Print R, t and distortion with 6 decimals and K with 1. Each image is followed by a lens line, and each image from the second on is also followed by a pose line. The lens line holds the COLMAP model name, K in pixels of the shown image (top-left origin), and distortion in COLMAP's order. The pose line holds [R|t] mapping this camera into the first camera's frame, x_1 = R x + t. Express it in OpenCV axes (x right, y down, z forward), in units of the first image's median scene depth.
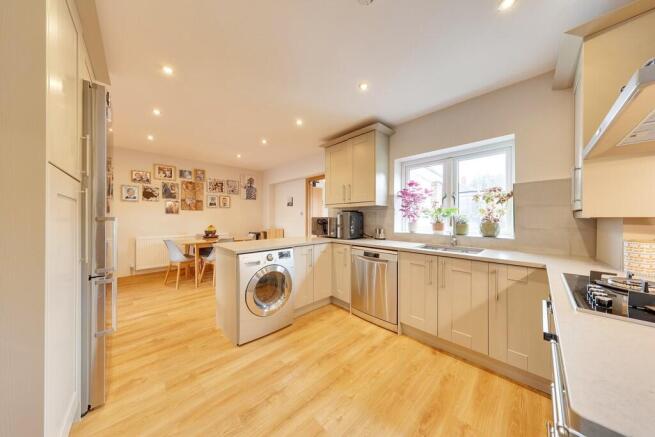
lens RADIAL K [[202.6, 0, 327.5], [0, 202.6, 218.5], [0, 0, 1]] dist [-0.000177, -0.000023]
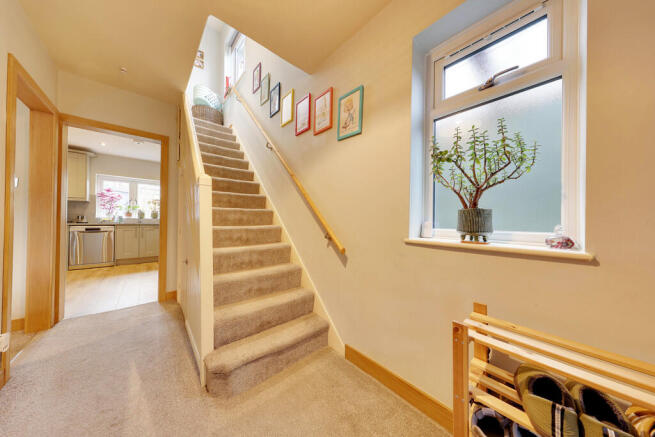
lens RADIAL K [[202.6, 0, 327.5], [0, 202.6, 218.5], [0, 0, 1]] dist [-0.000177, -0.000023]
pose [[0.027654, 0.006381, 0.999597, -1.364634], [-0.007828, 0.999950, -0.006167, 0.072211], [-0.999587, -0.007654, 0.027702, -1.000162]]
